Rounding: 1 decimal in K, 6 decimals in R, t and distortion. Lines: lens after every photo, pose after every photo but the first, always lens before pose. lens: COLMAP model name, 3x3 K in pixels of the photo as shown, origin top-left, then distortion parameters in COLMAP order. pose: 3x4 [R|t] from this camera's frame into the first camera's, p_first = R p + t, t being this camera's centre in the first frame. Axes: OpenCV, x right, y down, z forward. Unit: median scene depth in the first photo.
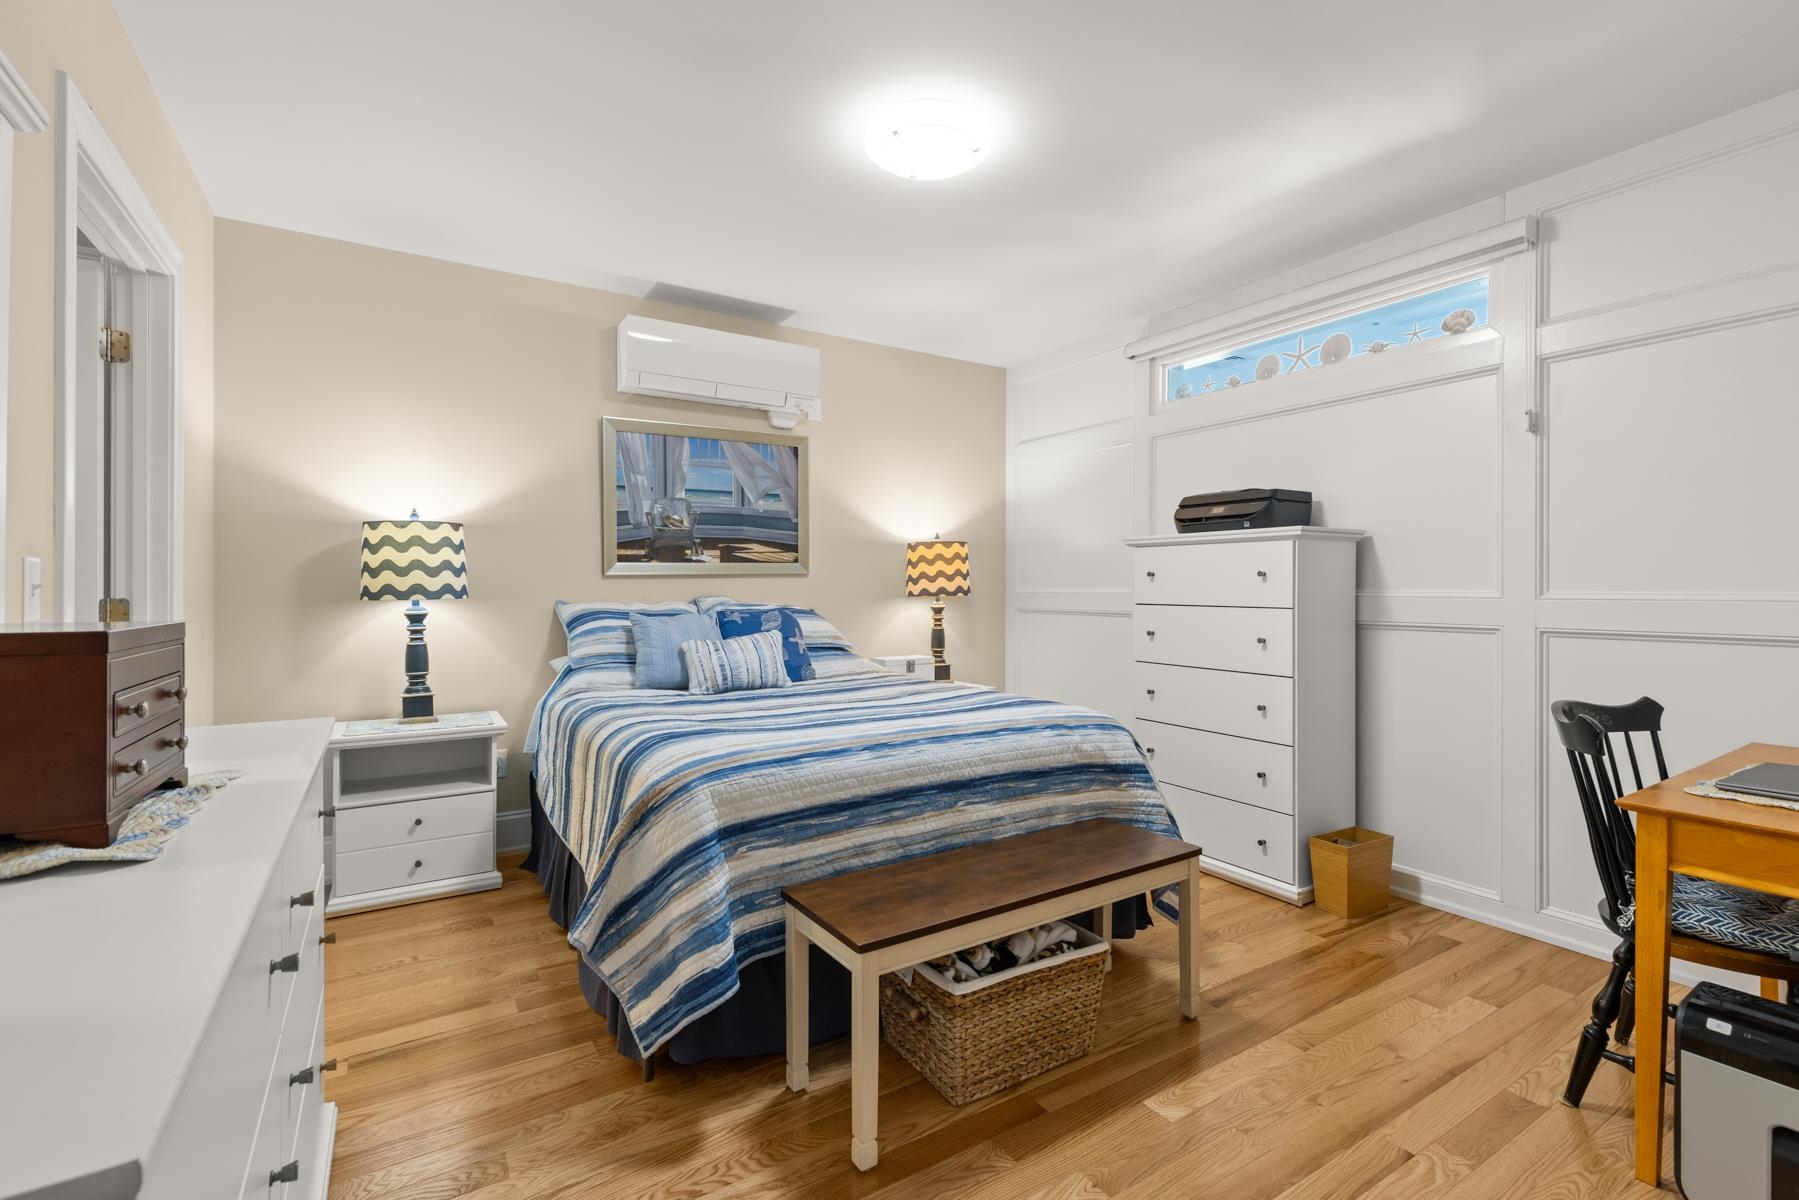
lens RADIAL K [[808.9, 0, 918.5], [0, 808.9, 597.0], [0, 0, 1]] dist [0.003097, 0.000062]
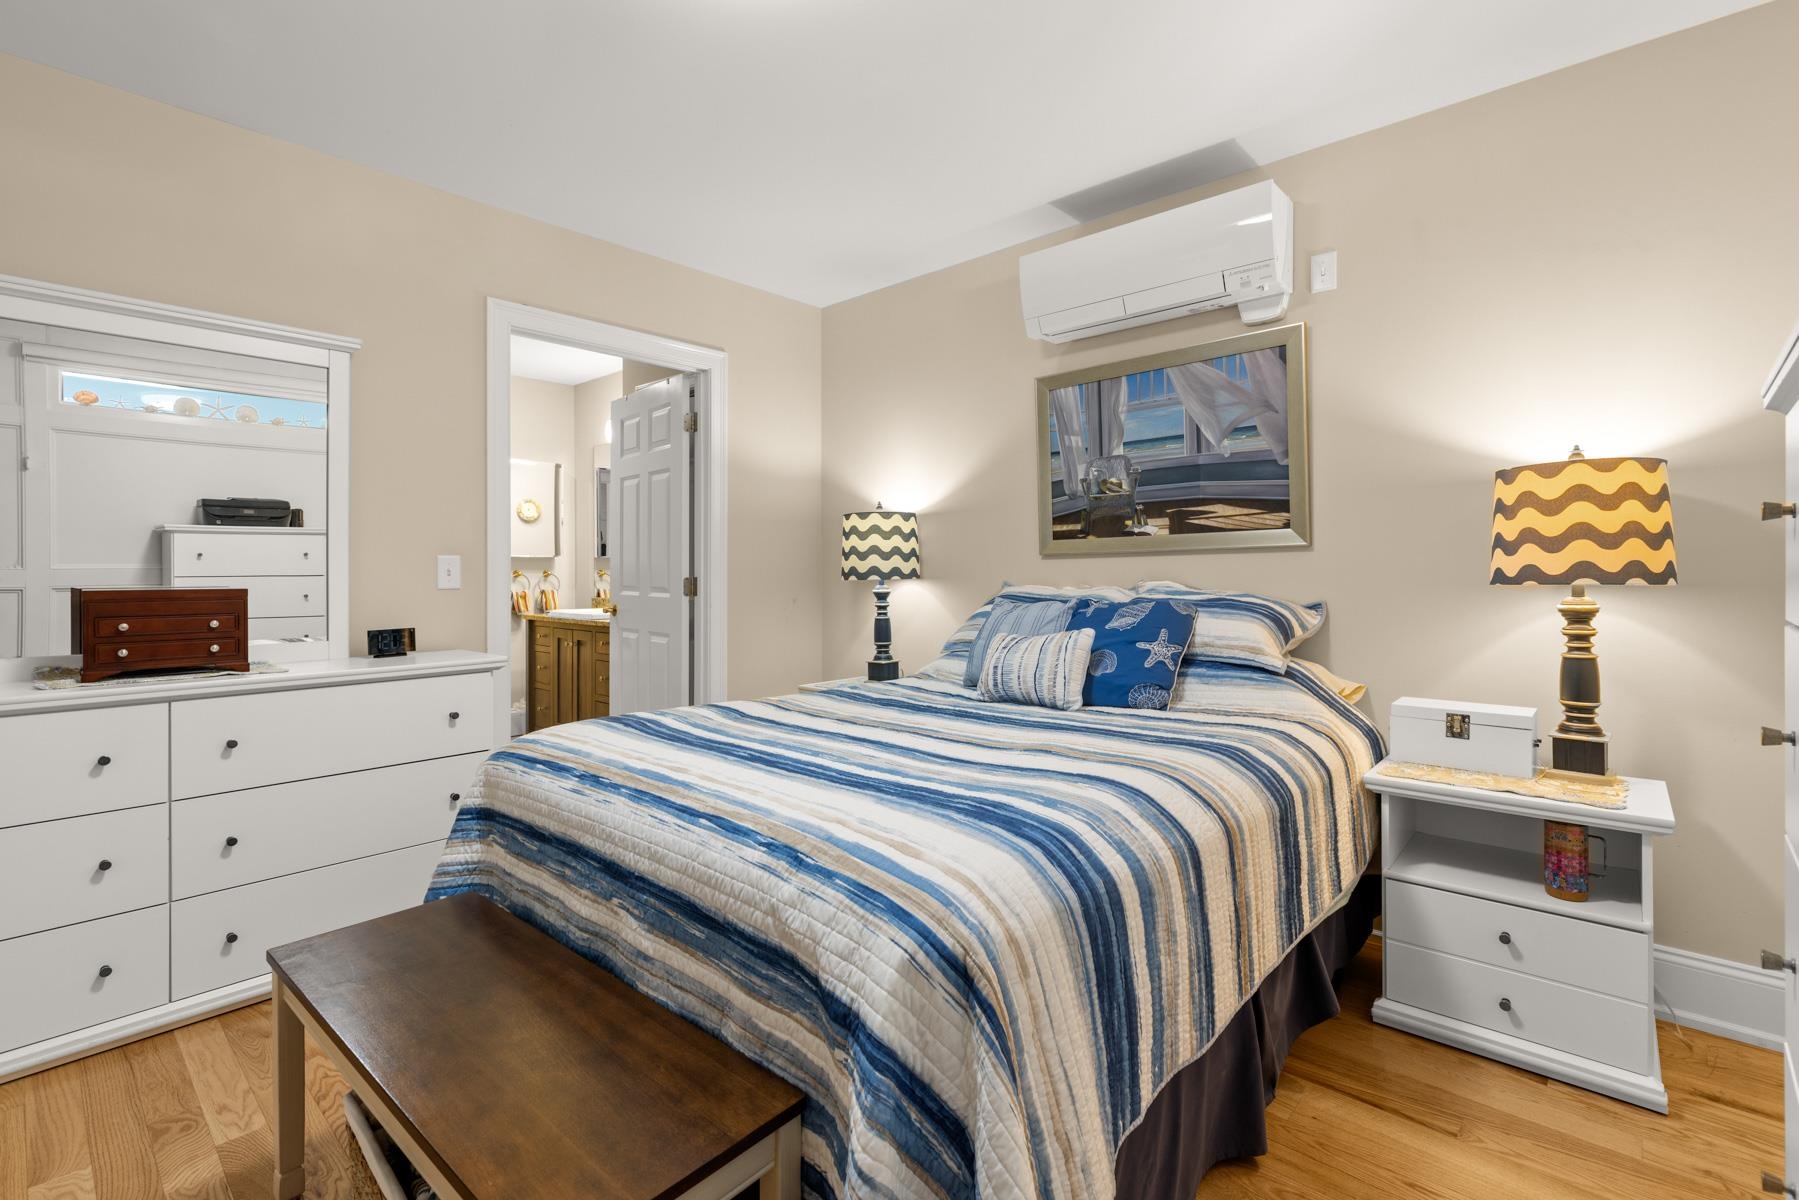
lens RADIAL K [[824.6, 0, 927.9], [0, 824.6, 575.3], [0, 0, 1]] dist [0.018823, 0.000026]
pose [[0.256242, 0.005345, -0.966598, 0.439070], [-0.006320, 0.999973, 0.003854, -0.006940], [0.966592, 0.005122, 0.256269, 0.615749]]
